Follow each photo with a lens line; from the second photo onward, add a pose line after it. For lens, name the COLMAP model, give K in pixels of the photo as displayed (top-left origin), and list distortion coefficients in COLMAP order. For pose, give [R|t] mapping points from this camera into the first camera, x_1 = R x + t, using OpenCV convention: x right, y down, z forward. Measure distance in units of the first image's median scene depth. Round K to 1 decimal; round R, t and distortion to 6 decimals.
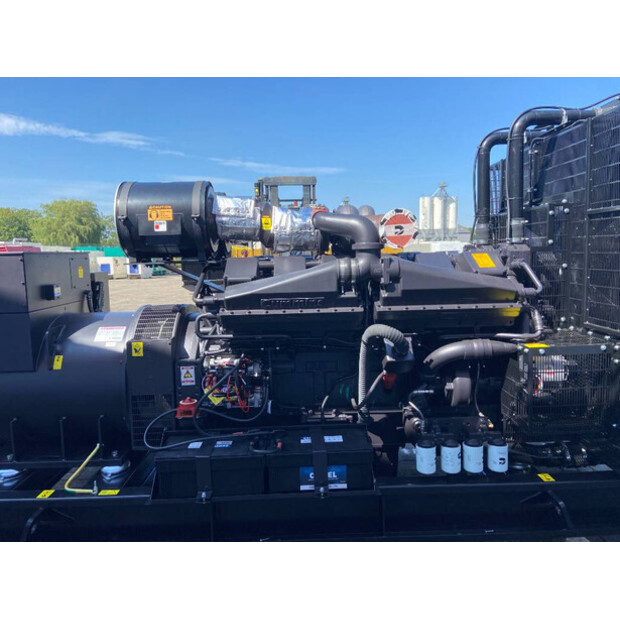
lens RADIAL K [[464.7, 0, 309.5], [0, 464.7, 301.7], [0, 0, 1]] dist [0.119709, -0.150951]
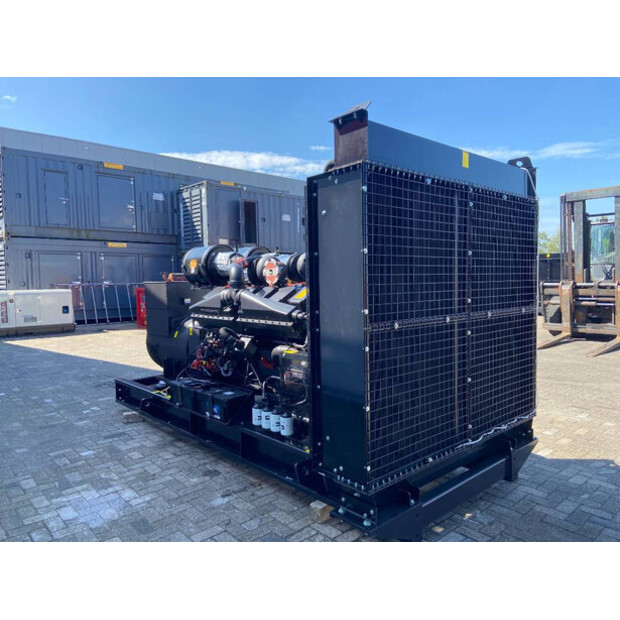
lens RADIAL K [[464.7, 0, 309.5], [0, 464.7, 301.7], [0, 0, 1]] dist [0.119709, -0.150951]
pose [[0.658426, 0.054737, -0.750653, 1.513568], [-0.080148, 0.996780, 0.002384, -0.070802], [0.748366, 0.058594, 0.660693, 0.063071]]
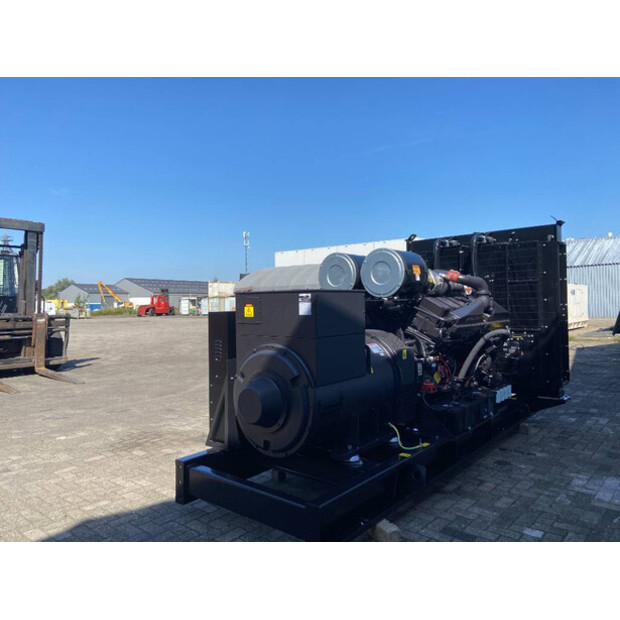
lens RADIAL K [[464.7, 0, 309.5], [0, 464.7, 301.7], [0, 0, 1]] dist [0.119709, -0.150951]
pose [[0.656904, 0.019355, 0.753726, -2.157057], [0.079433, 0.992331, -0.094711, 0.064310], [-0.749778, 0.122087, 0.650329, 0.235750]]
